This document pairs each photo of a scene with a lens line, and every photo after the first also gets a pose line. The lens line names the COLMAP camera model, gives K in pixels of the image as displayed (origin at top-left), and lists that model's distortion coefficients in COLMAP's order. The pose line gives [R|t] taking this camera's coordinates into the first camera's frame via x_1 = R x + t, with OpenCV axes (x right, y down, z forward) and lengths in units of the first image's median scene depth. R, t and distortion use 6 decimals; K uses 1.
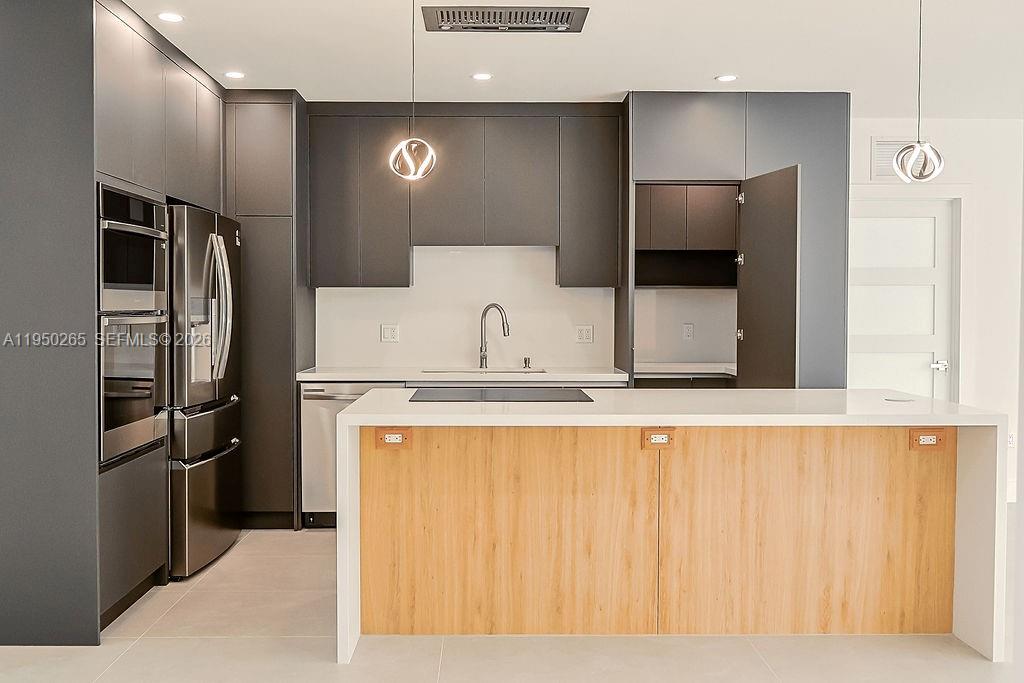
lens RADIAL K [[902.6, 0, 512.0], [0, 902.6, 341.5], [0, 0, 1]] dist [-0.015179, -0.003610]
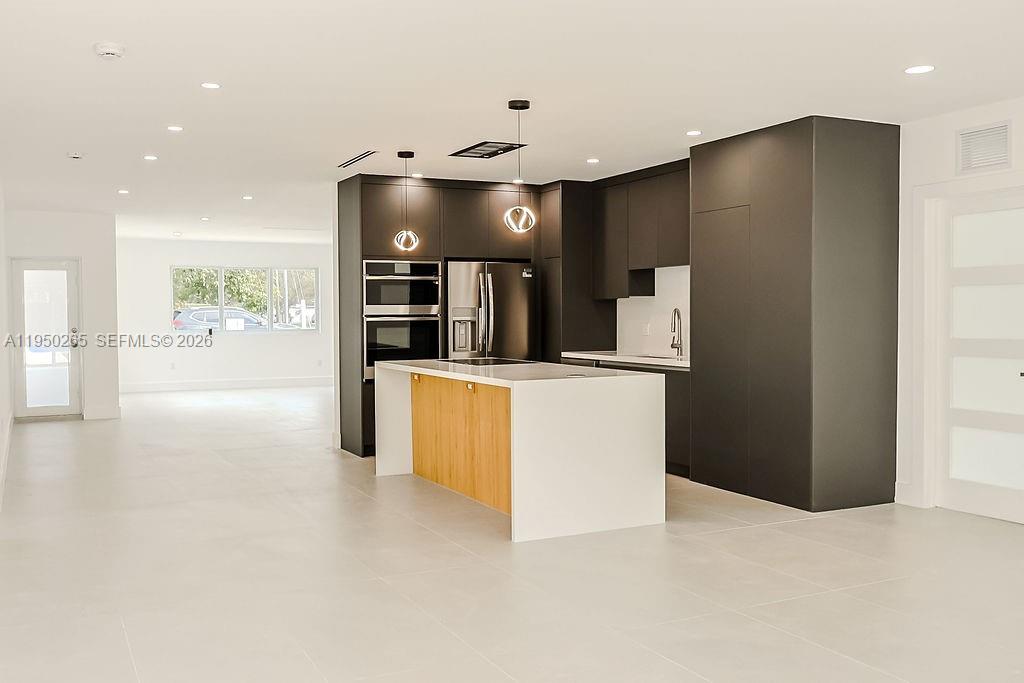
lens RADIAL K [[979.0, 0, 512.0], [0, 979.0, 341.5], [0, 0, 1]] dist [-0.007685, 0.006979]
pose [[0.465878, 0.022095, -0.884573, 1.906312], [-0.020508, 0.999689, 0.014170, -0.012402], [0.884611, 0.011539, 0.466186, 0.165502]]
